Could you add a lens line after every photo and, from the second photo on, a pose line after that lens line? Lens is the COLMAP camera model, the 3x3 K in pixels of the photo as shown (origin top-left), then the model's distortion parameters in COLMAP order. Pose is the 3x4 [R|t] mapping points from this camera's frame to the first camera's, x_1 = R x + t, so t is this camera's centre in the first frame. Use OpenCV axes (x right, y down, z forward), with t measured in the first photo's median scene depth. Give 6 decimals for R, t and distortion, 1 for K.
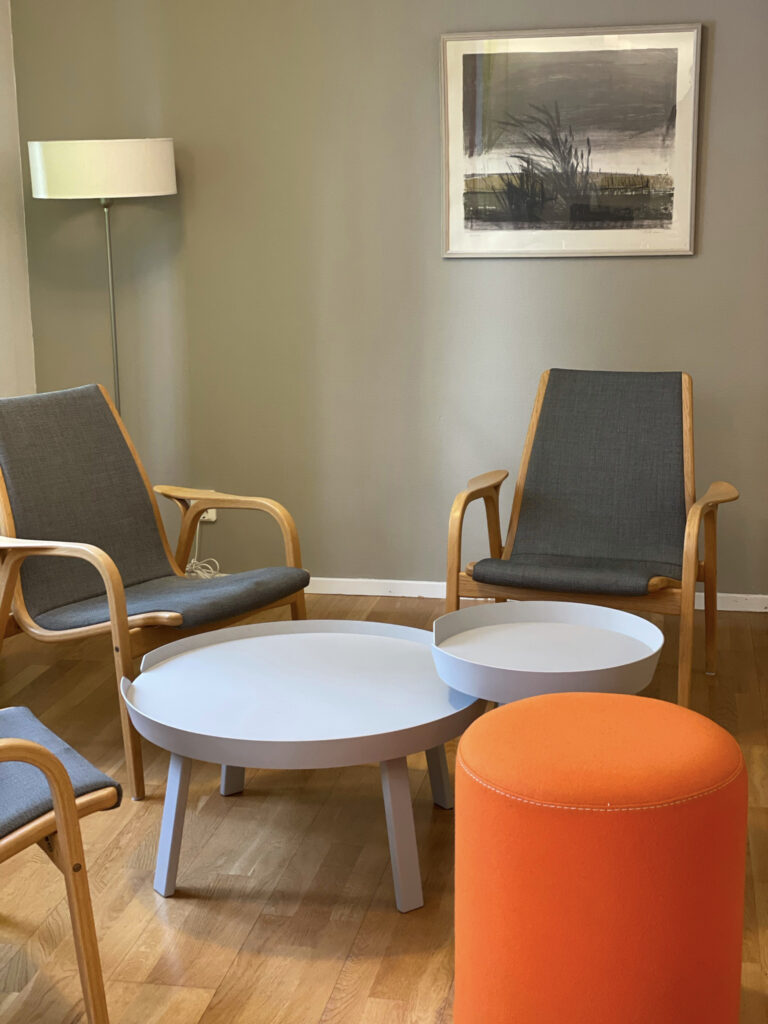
lens RADIAL K [[1540.3, 0, 386.2], [0, 1540.3, 513.1], [0, 0, 1]] dist [0.101568, 0.000000]
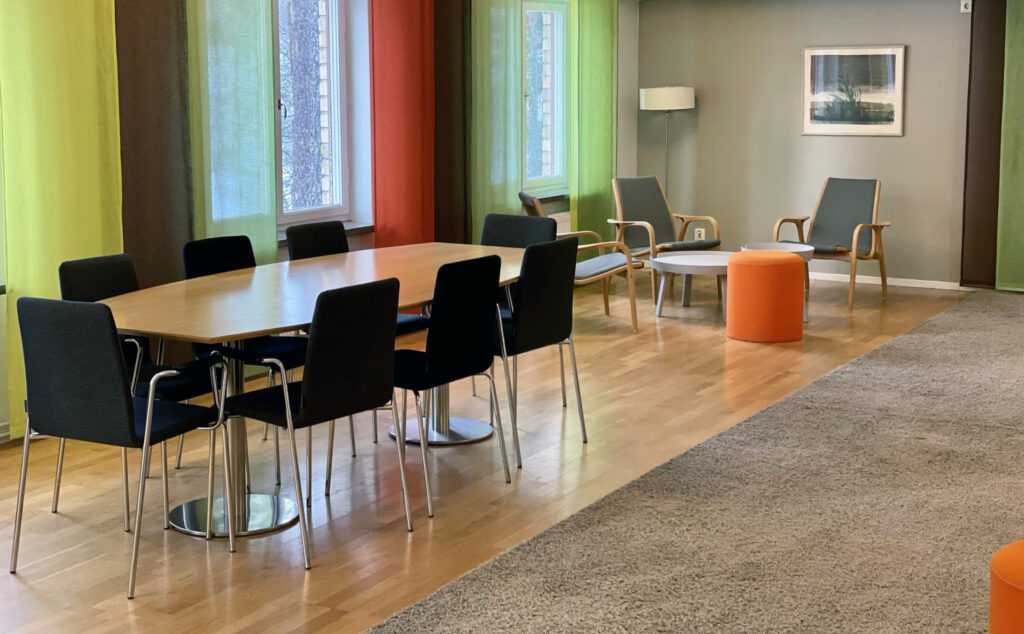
lens RADIAL K [[1538.2, 0, 511.5], [0, 1538.2, 317.5], [0, 0, 1]] dist [0.054421, 0.000000]
pose [[0.948001, 0.060046, -0.312551, 0.397370], [-0.076509, 0.996239, -0.040666, 0.268307], [0.308934, 0.062464, 0.949030, -1.501591]]
